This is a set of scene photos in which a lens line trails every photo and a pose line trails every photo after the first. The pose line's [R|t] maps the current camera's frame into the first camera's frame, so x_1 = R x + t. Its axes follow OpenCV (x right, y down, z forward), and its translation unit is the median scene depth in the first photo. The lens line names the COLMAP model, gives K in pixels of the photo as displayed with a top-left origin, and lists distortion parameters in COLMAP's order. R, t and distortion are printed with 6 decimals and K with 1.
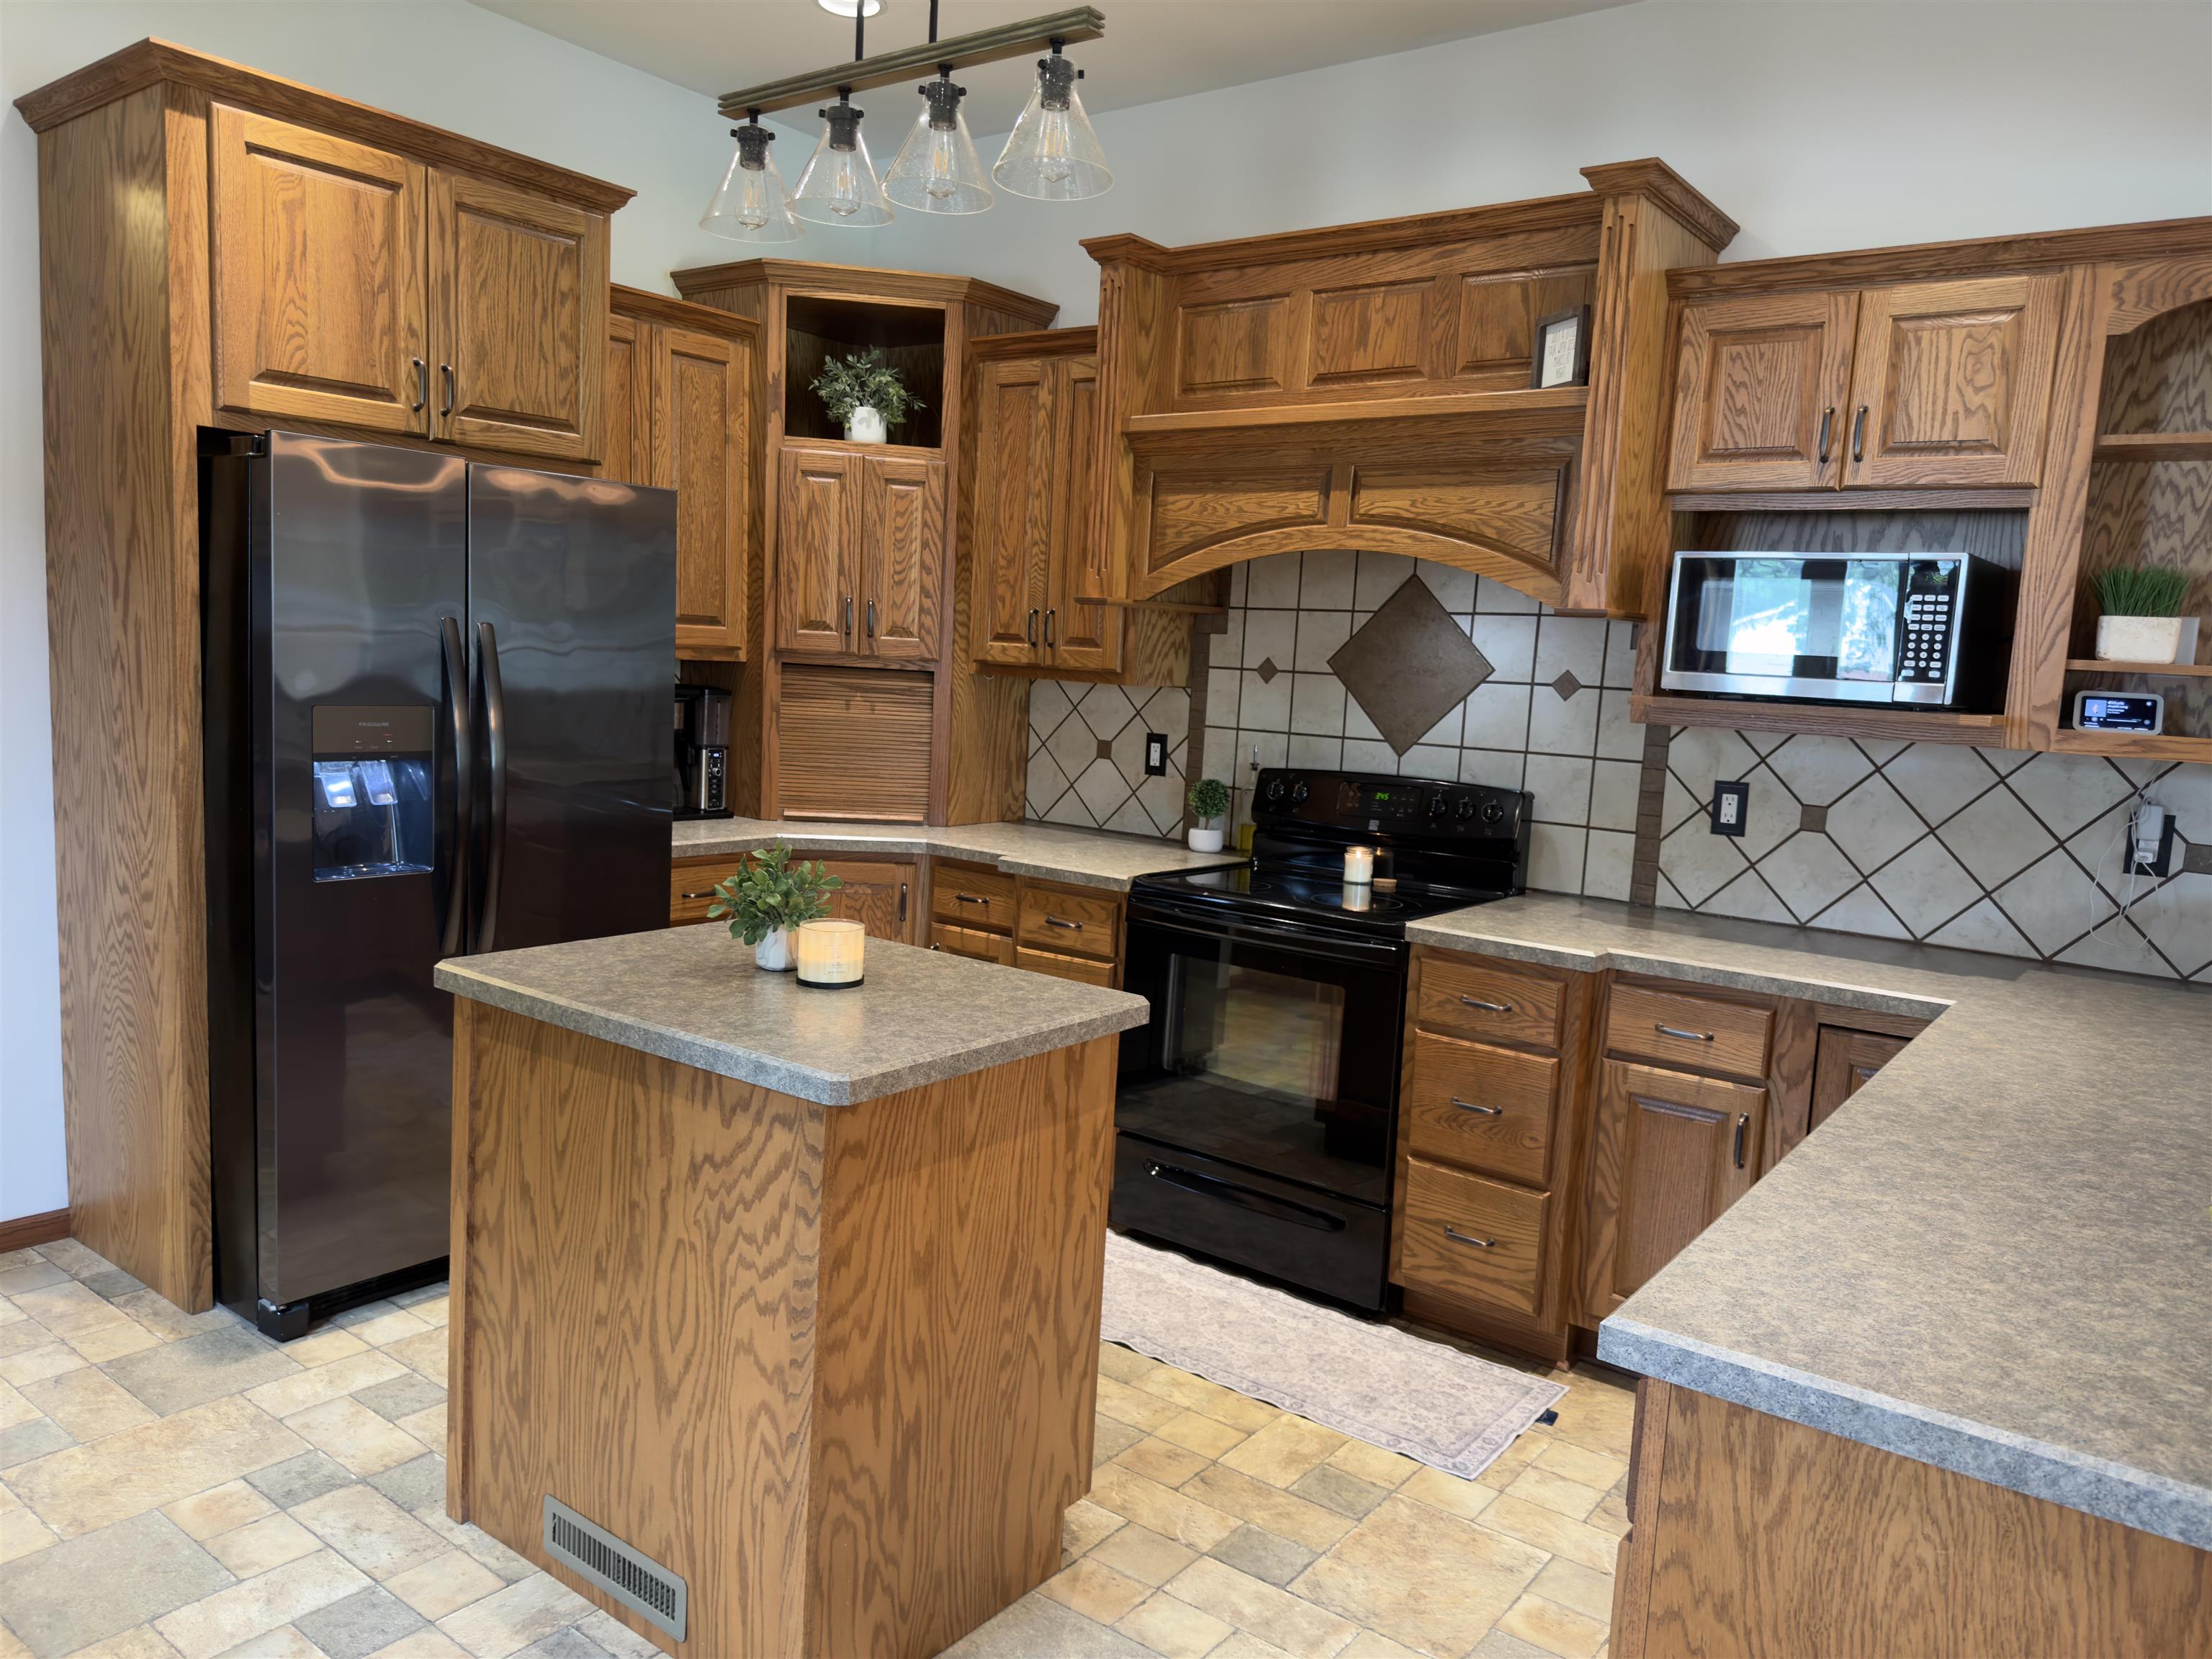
lens RADIAL K [[1546.1, 0, 1106.9], [0, 1546.1, 837.5], [0, 0, 1]] dist [0.097865, -0.158186]
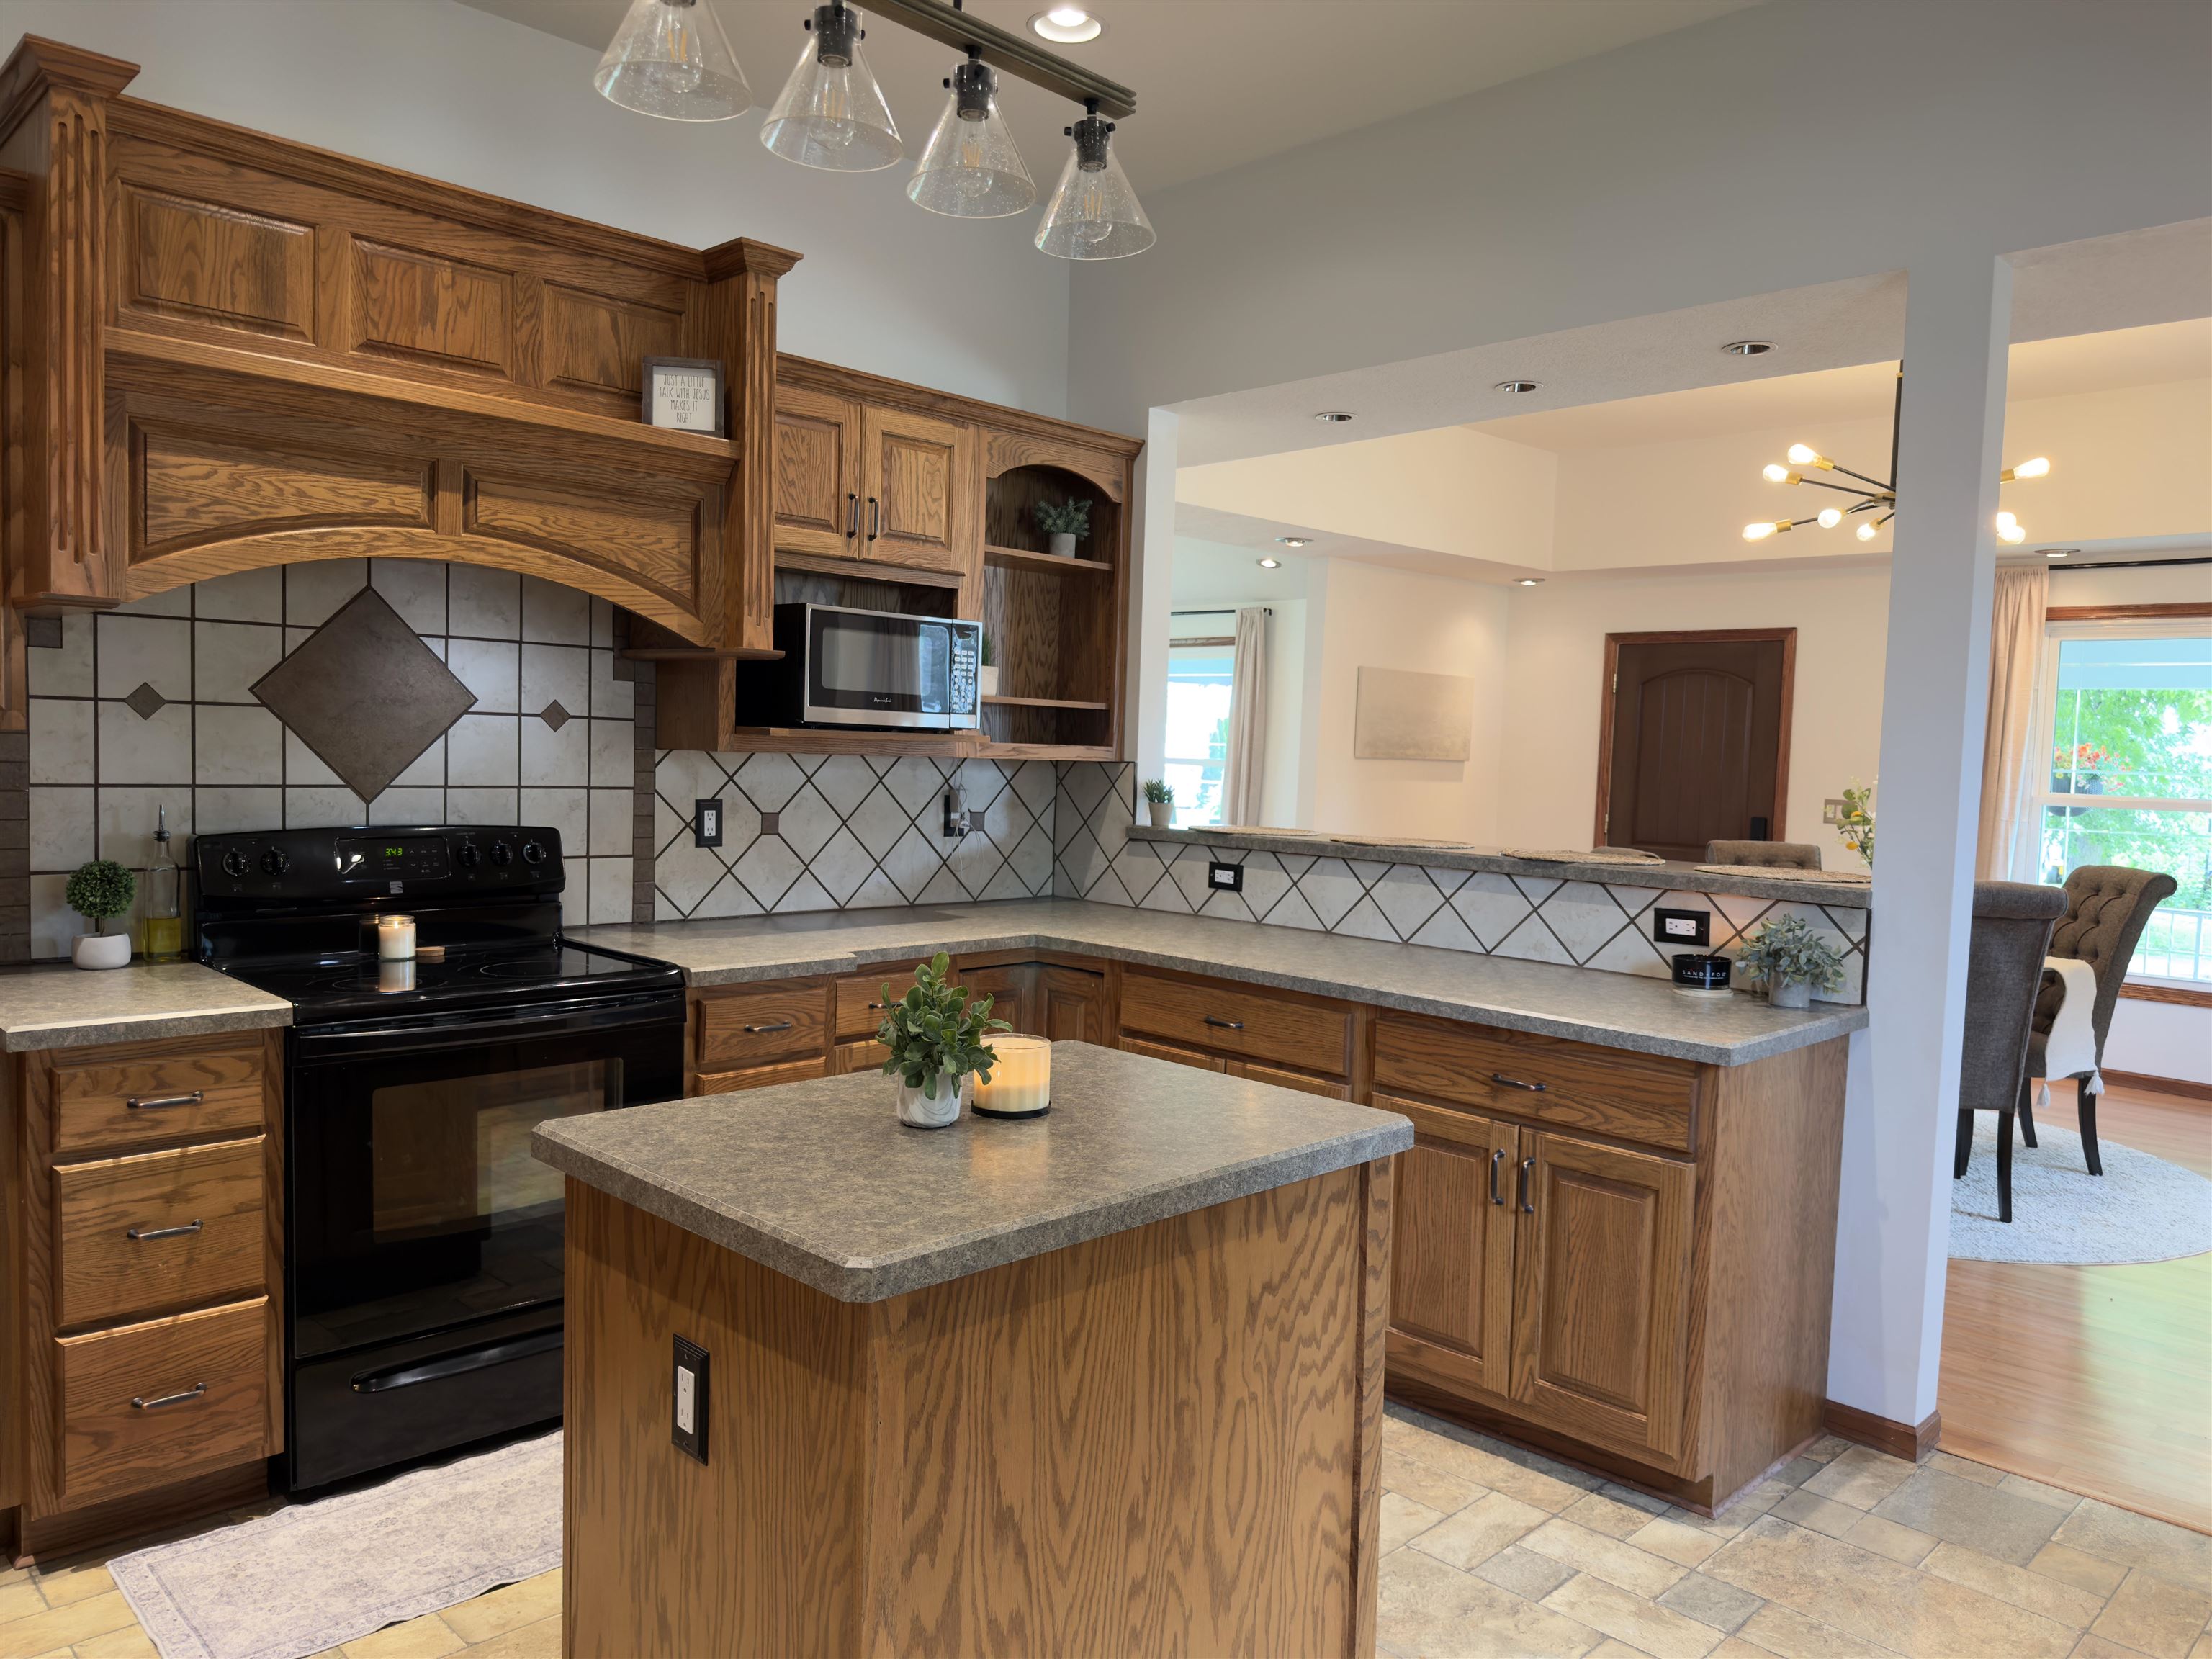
lens RADIAL K [[1546.1, 0, 1106.9], [0, 1546.1, 837.5], [0, 0, 1]] dist [0.097865, -0.158186]
pose [[0.144153, -0.105623, 0.983902, -0.678359], [0.093763, 0.991272, 0.092677, -0.086961], [-0.985103, 0.078894, 0.152798, 0.559620]]
